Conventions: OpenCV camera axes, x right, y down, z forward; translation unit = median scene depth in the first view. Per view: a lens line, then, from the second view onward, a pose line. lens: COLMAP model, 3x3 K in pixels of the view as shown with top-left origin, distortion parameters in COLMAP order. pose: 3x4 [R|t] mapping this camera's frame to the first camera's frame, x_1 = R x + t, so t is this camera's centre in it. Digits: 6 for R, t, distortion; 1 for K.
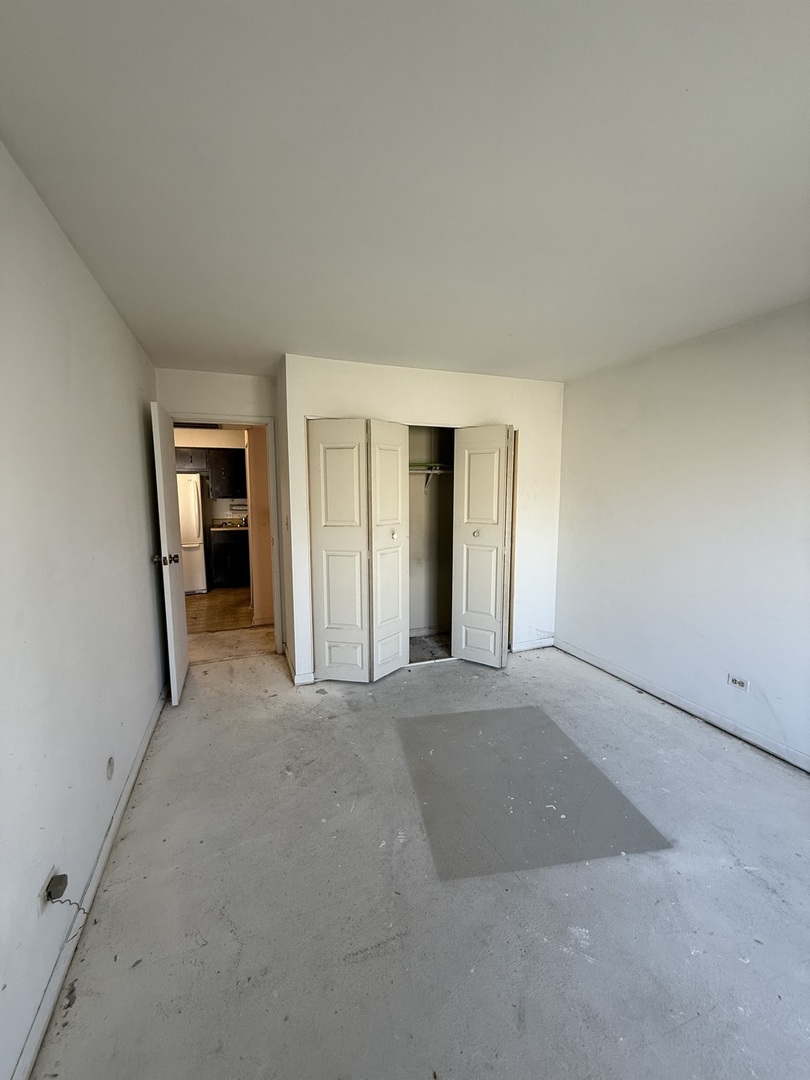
lens RADIAL K [[430.1, 0, 404.7], [0, 430.1, 537.3], [0, 0, 1]] dist [0.001531, 0.000002]
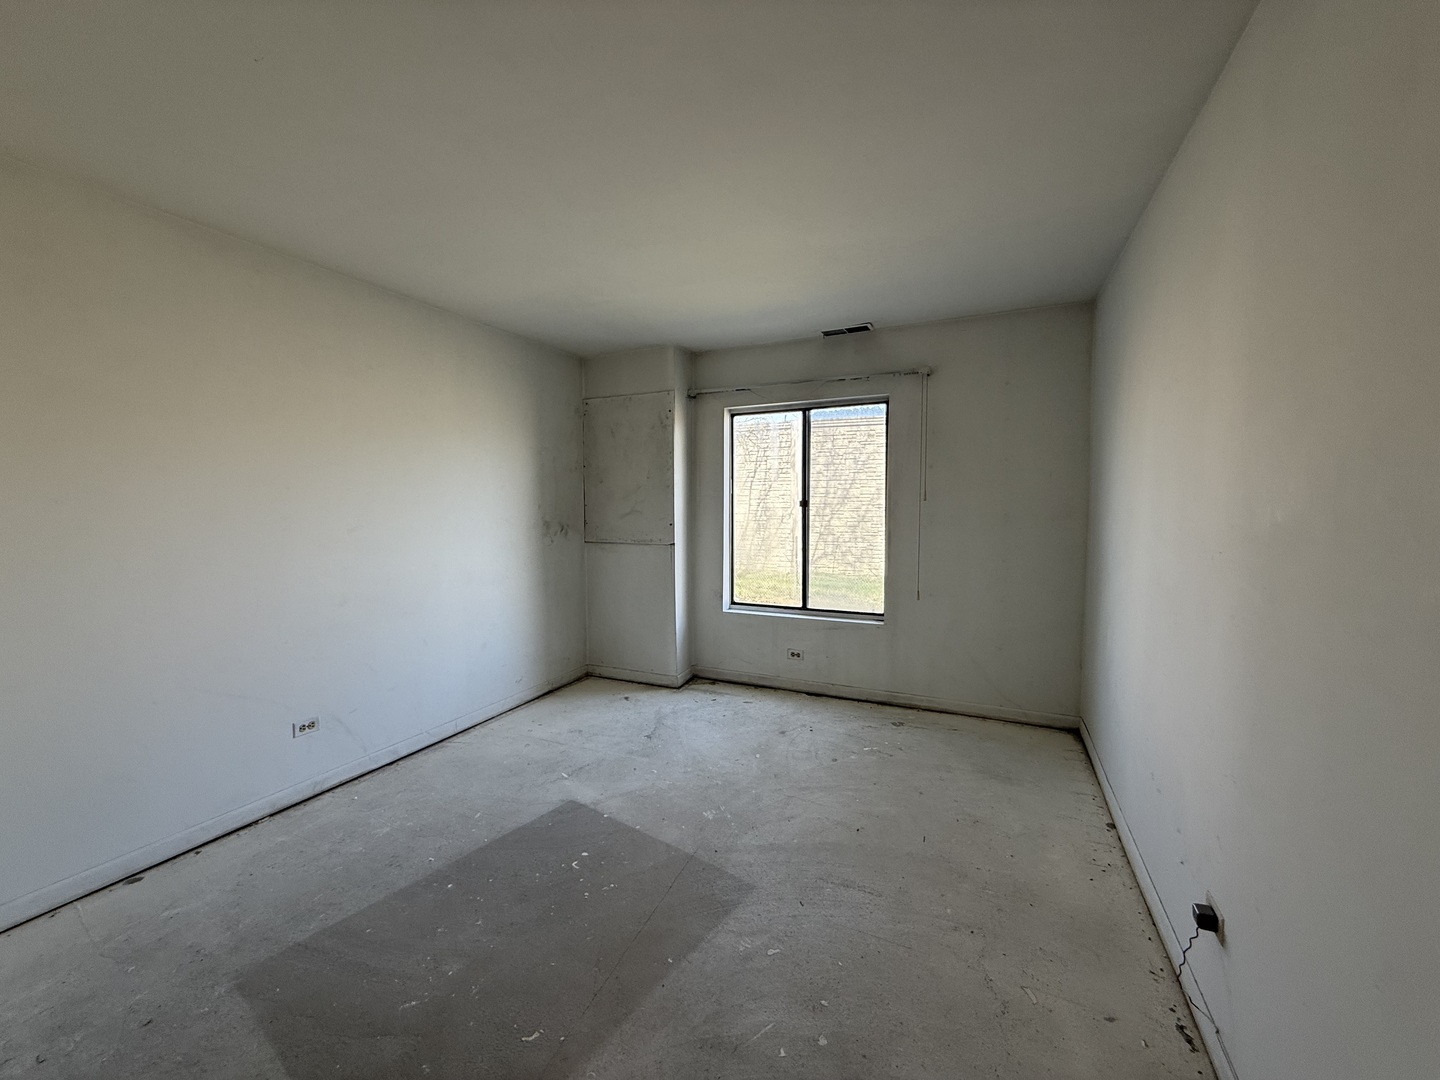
lens RADIAL K [[573.4, 0, 717.1], [0, 573.4, 539.5], [0, 0, 1]] dist [0.001531, 0.000002]
pose [[-0.692225, -0.038386, 0.720660, -0.450796], [0.086485, 0.986976, 0.135644, -0.065808], [-0.716481, 0.156222, -0.679890, 1.124184]]
